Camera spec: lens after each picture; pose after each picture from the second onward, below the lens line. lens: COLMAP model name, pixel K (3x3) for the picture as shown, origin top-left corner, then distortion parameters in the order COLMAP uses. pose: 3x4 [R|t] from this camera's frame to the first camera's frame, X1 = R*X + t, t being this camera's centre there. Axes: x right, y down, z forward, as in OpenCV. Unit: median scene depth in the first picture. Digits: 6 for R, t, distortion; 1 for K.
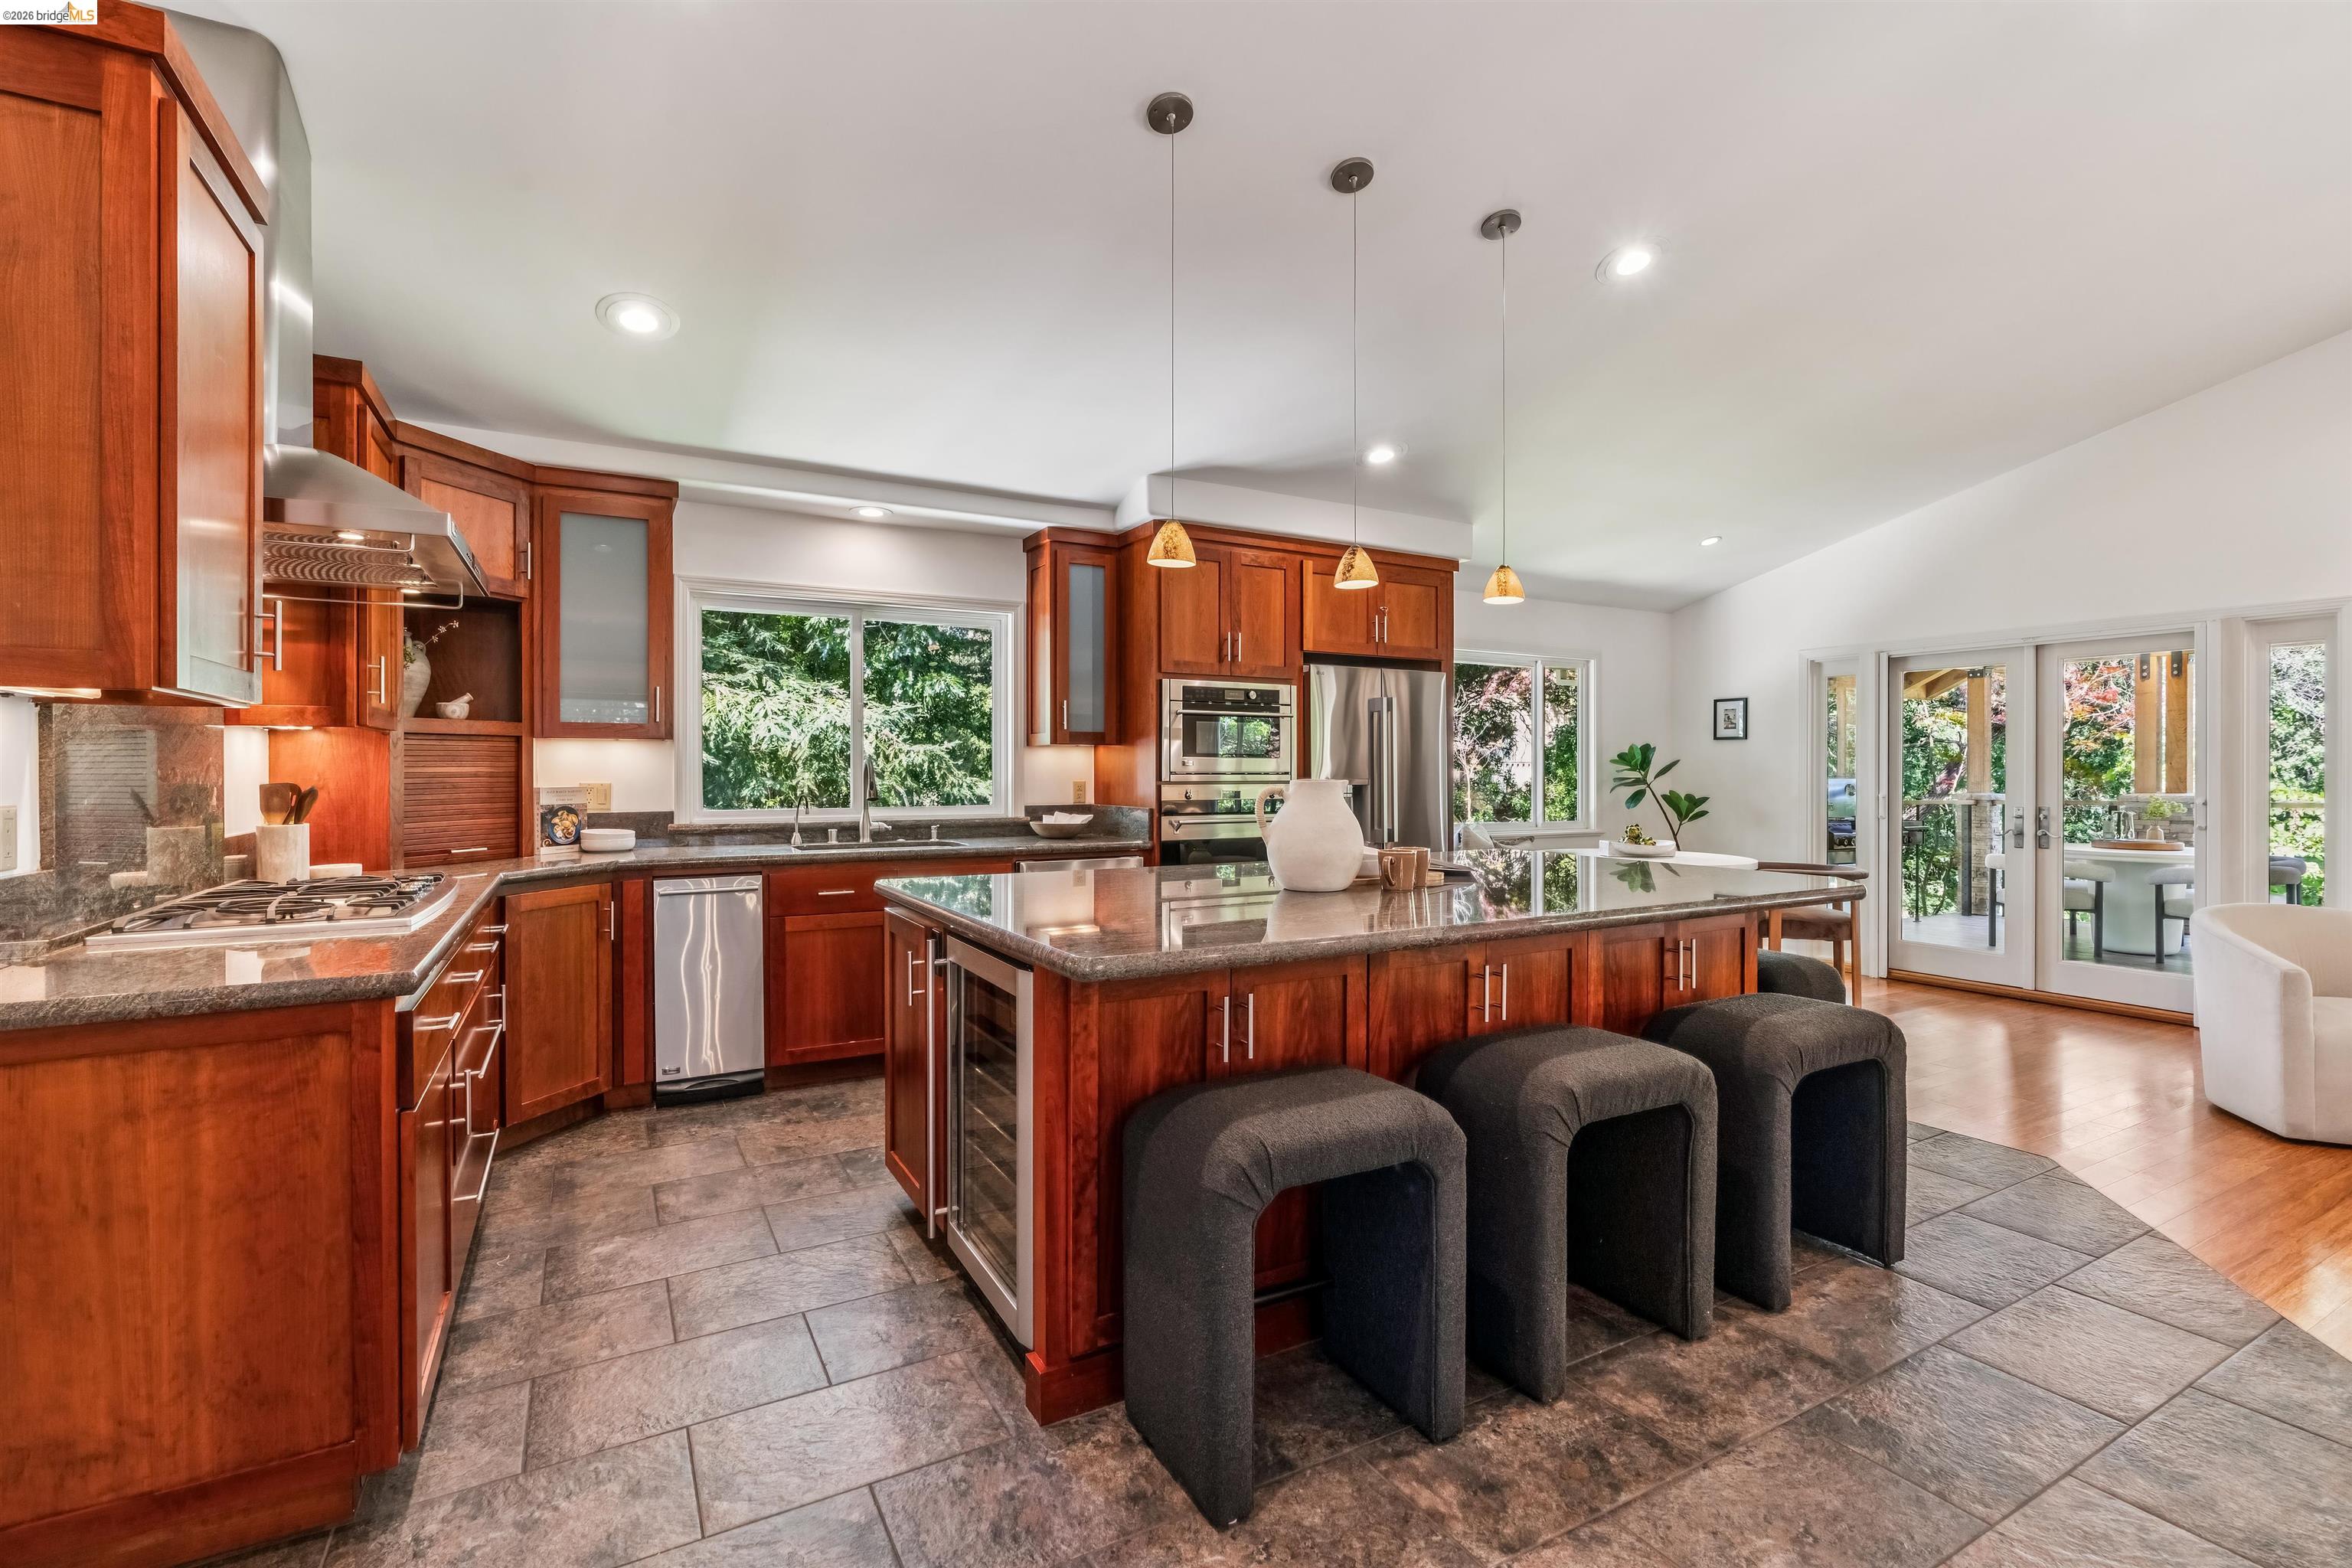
lens RADIAL K [[1060.4, 0, 1165.4], [0, 1060.4, 770.3], [0, 0, 1]] dist [-0.009637, 0.004638]
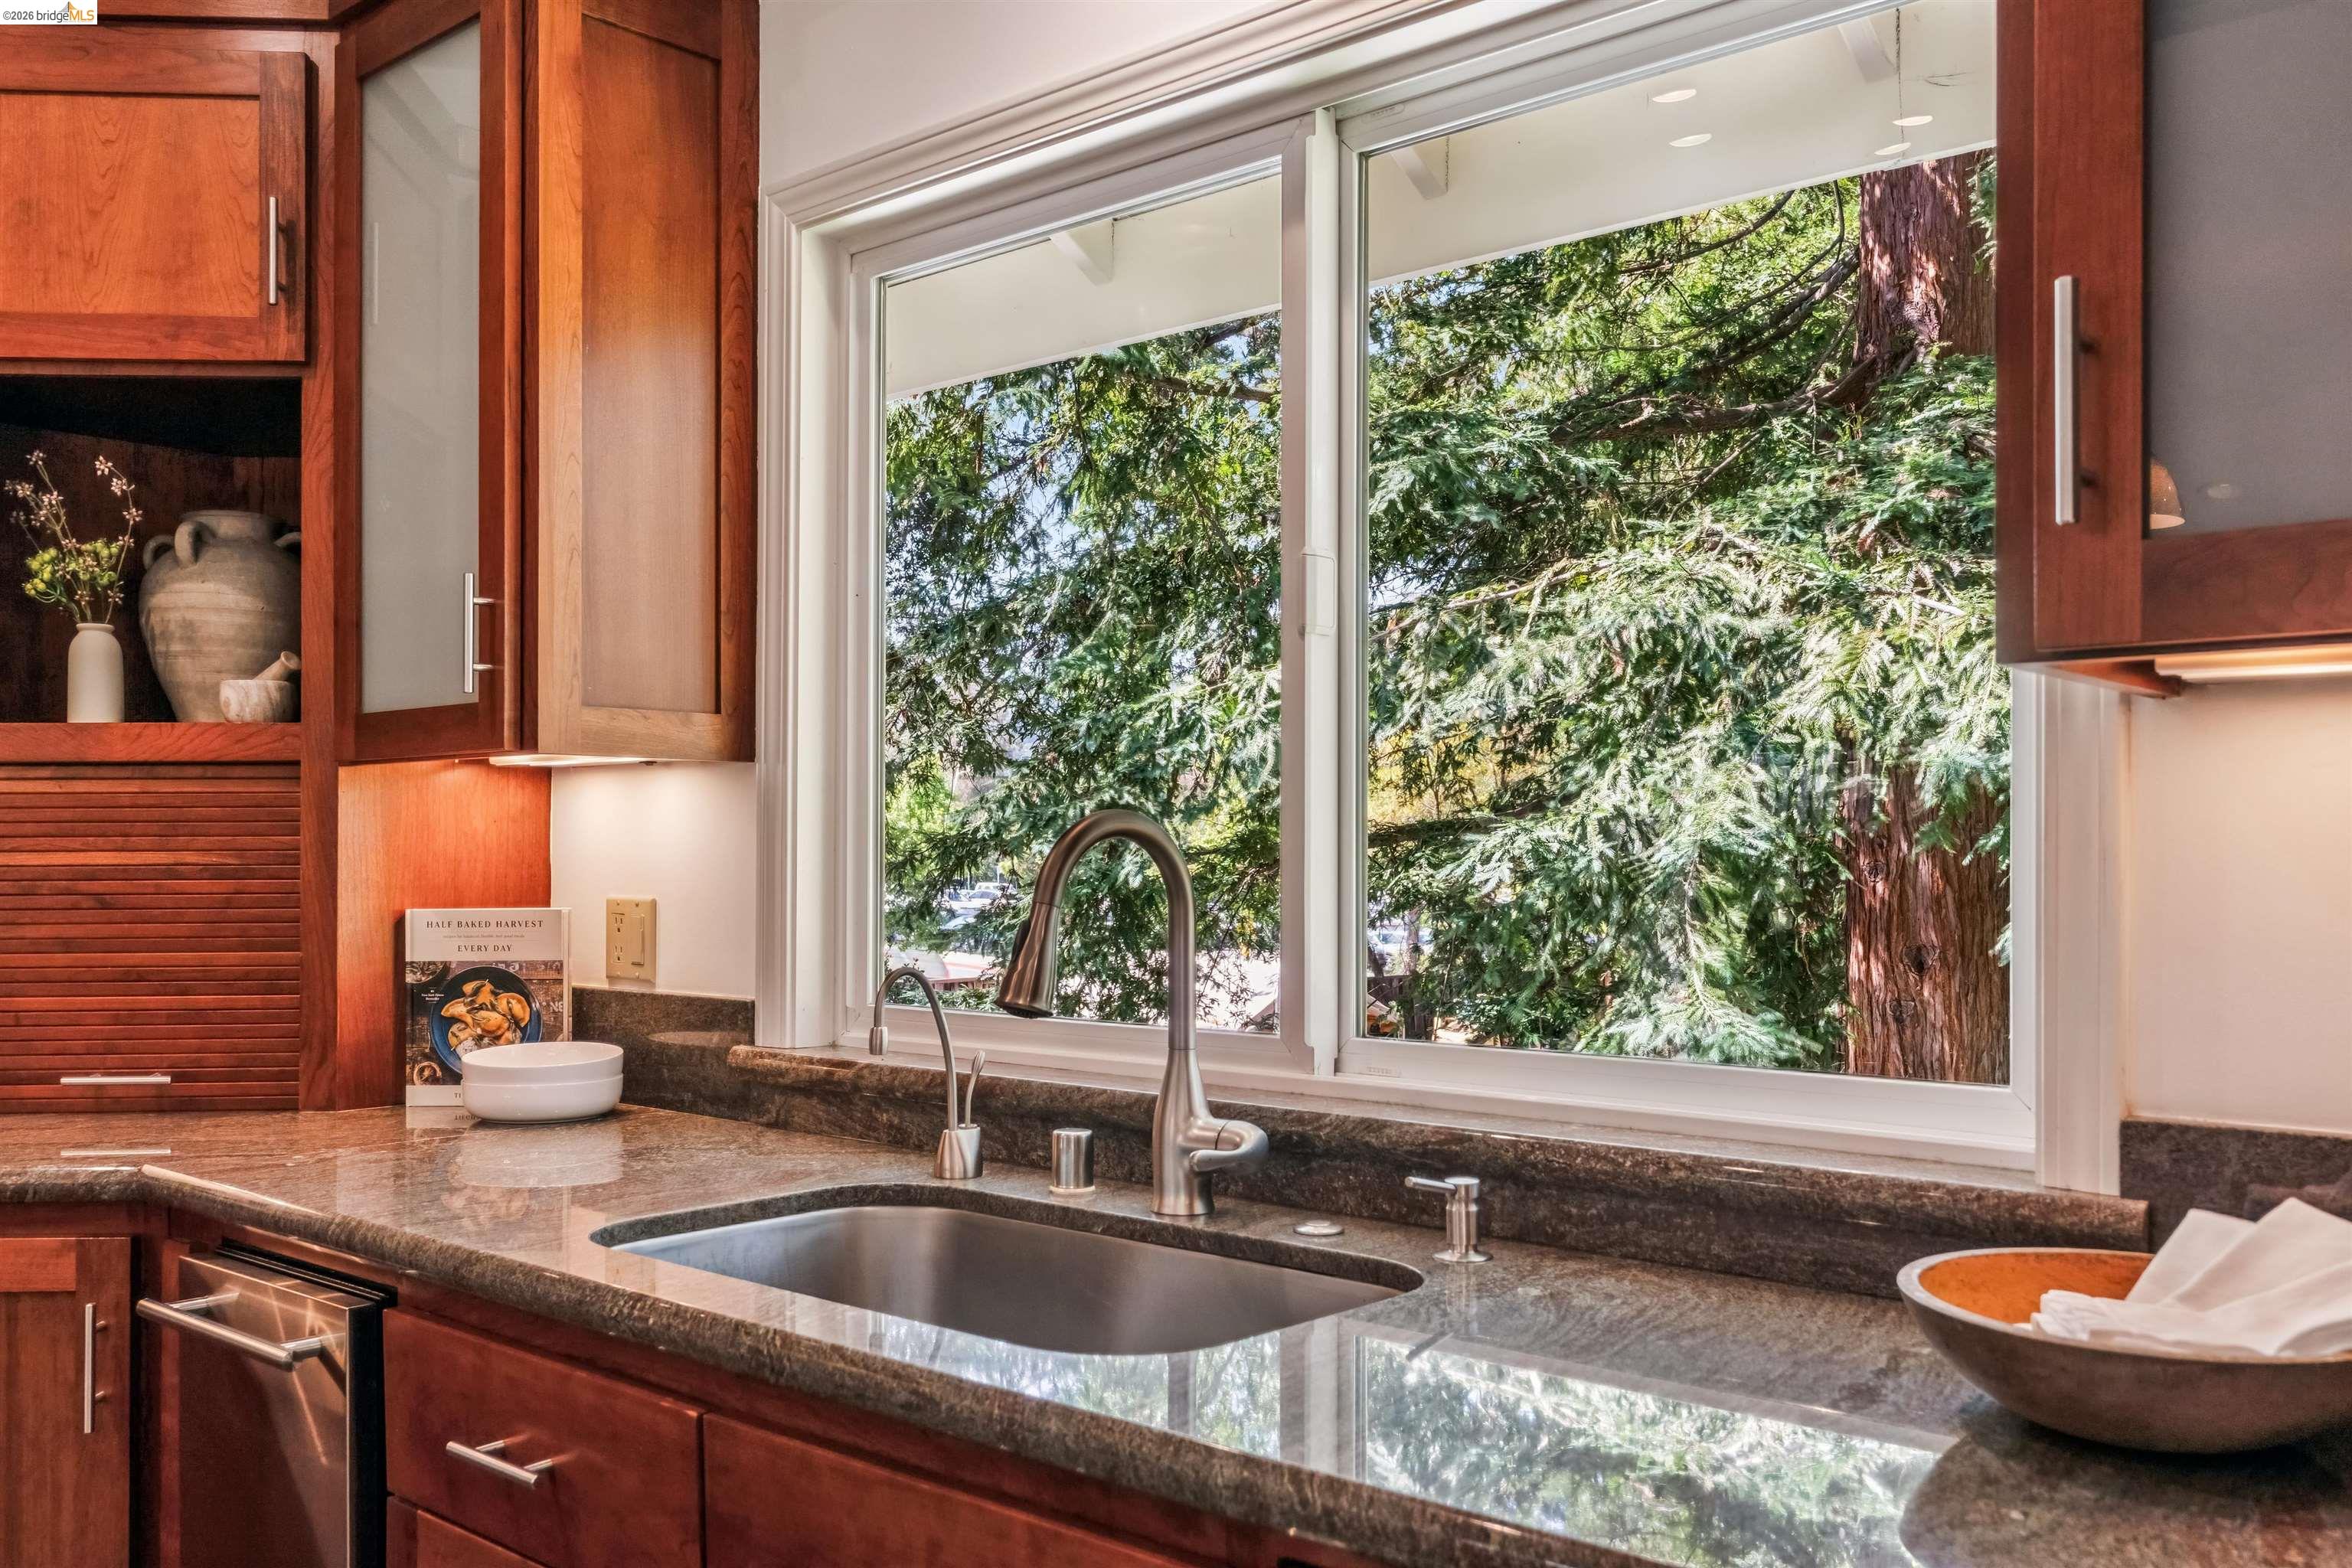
lens RADIAL K [[1972.0, 0, 1164.5], [0, 1972.0, 839.1], [0, 0, 1]] dist [-0.008675, 0.013430]
pose [[0.329555, -0.005922, -0.944118, 0.098208], [-0.000730, 0.999978, -0.006527, -0.002729], [0.944136, 0.002840, 0.329544, 1.078213]]
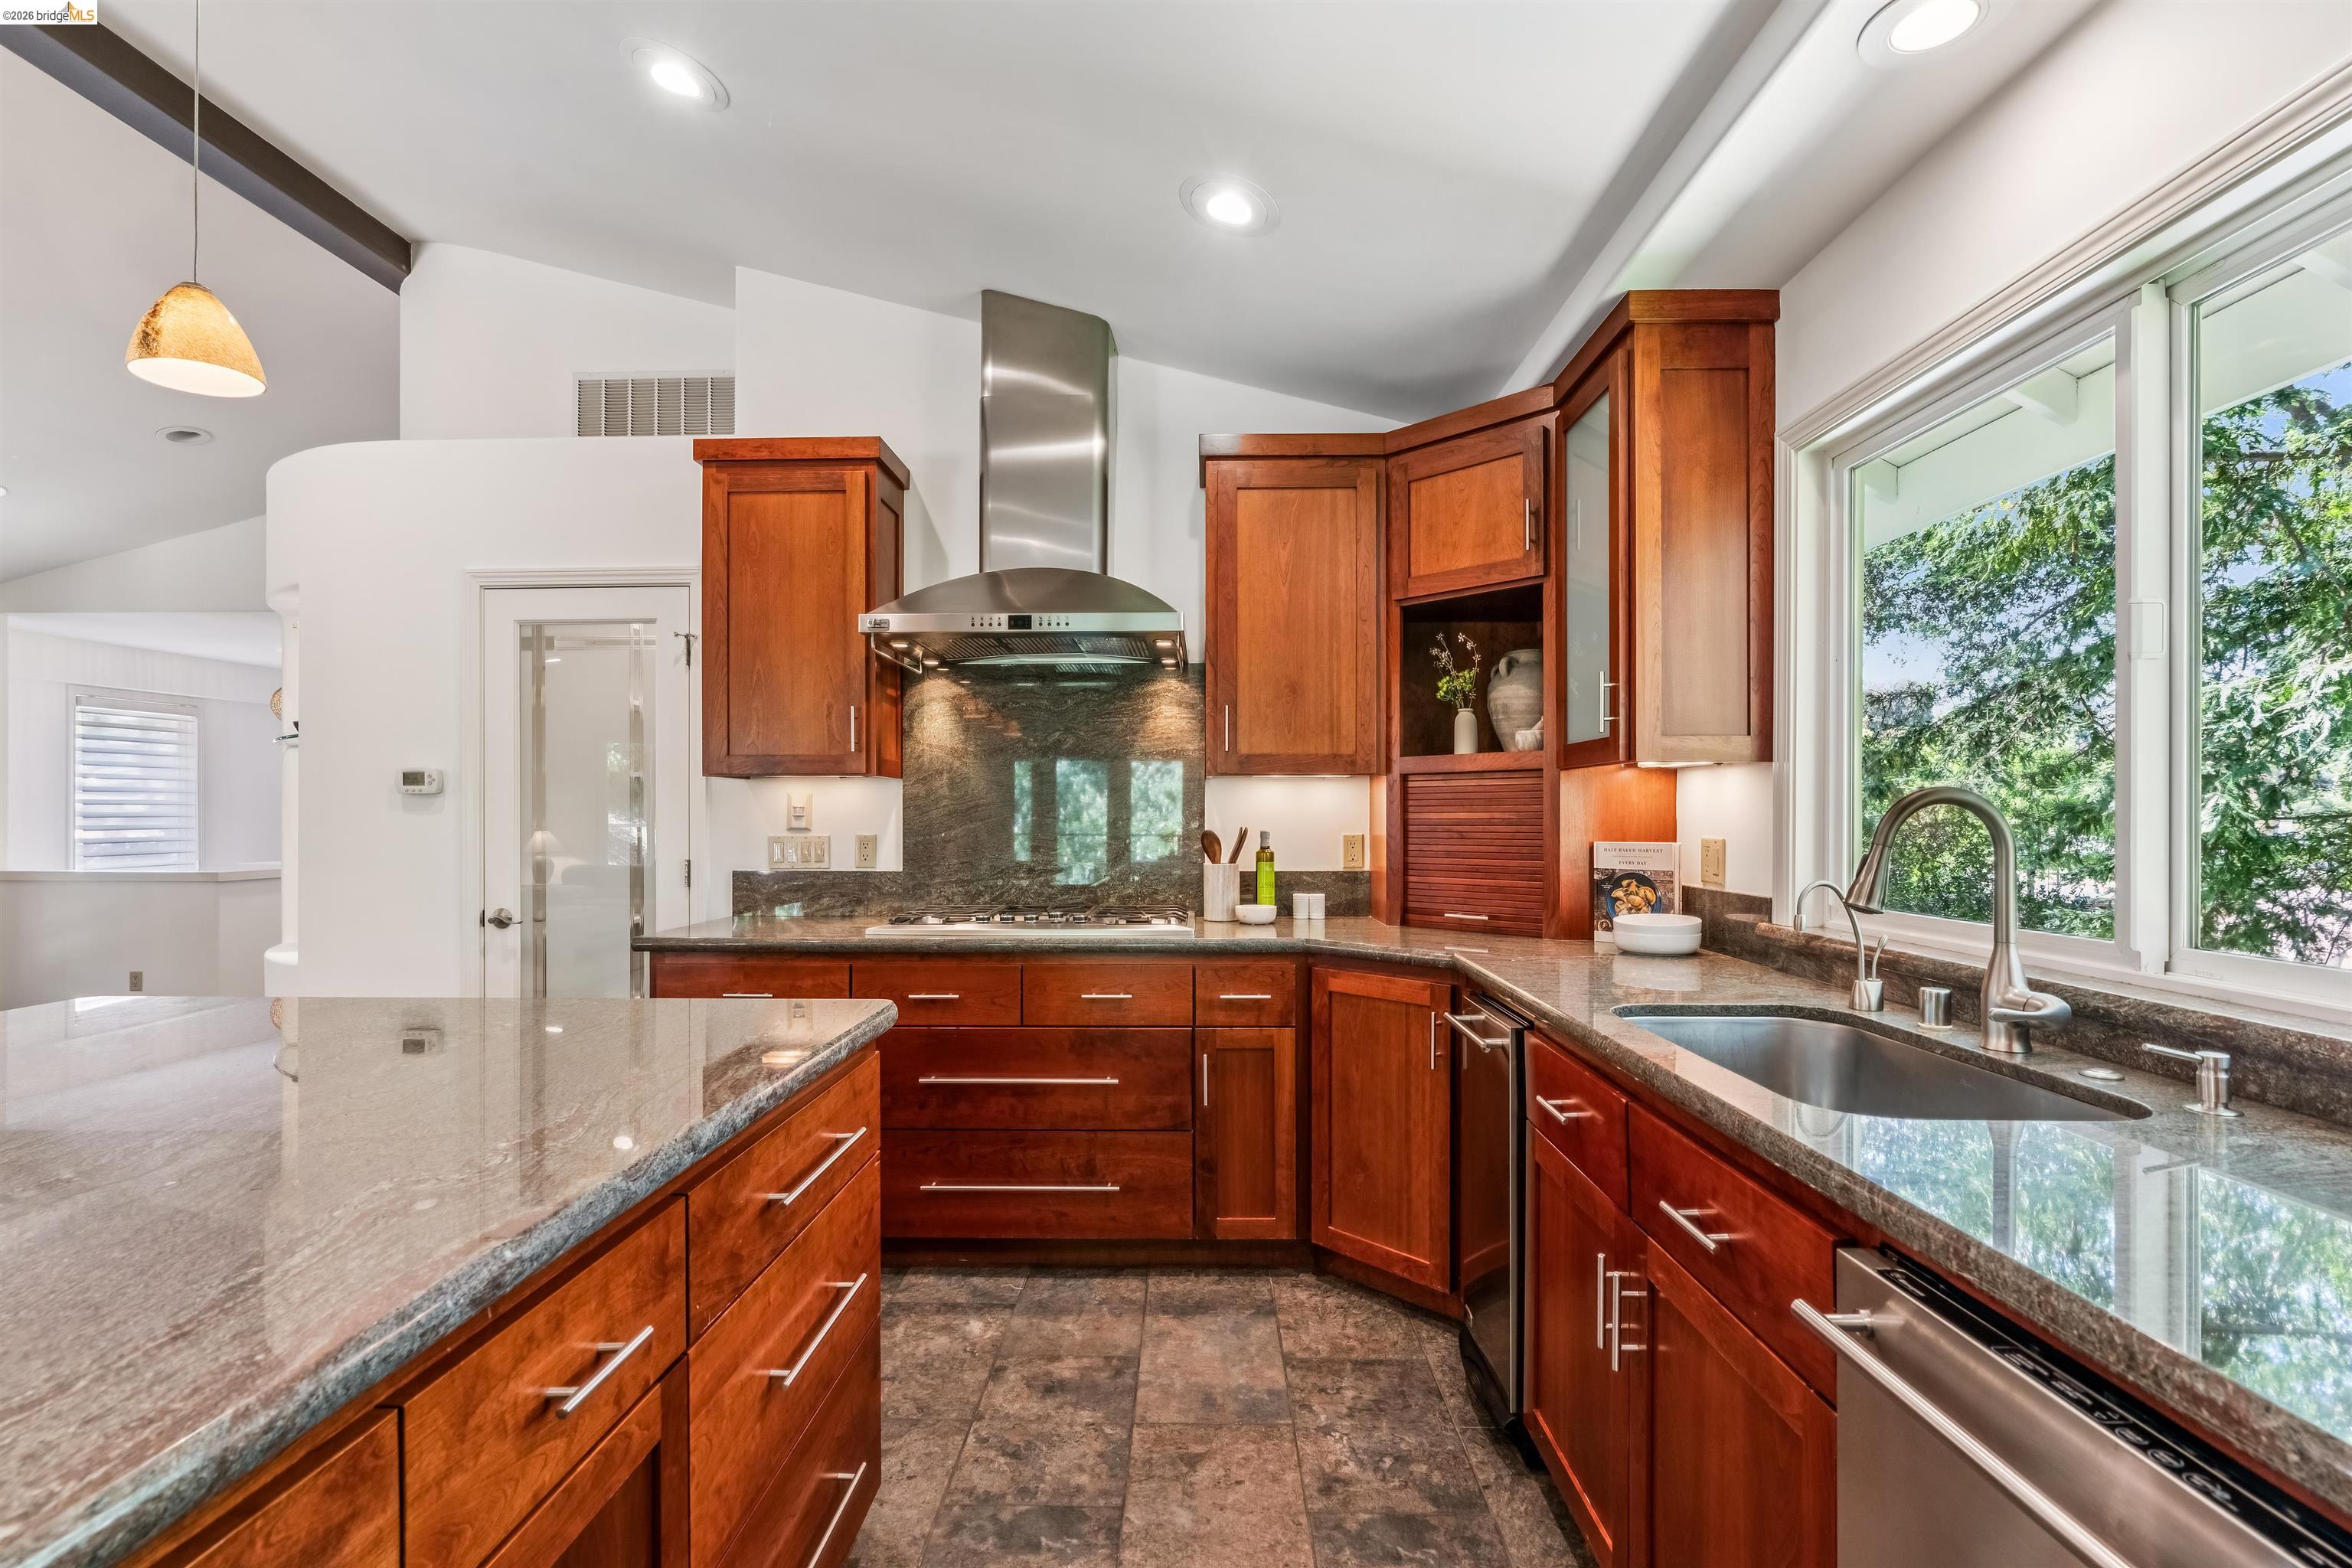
lens RADIAL K [[1060.4, 0, 1186.0], [0, 1060.4, 809.7], [0, 0, 1]] dist [-0.009637, 0.004638]
pose [[-0.497060, -0.001535, -0.867715, 0.138201], [-0.000070, 0.999999, -0.001729, -0.003471], [0.867716, -0.000798, -0.497059, 1.172153]]
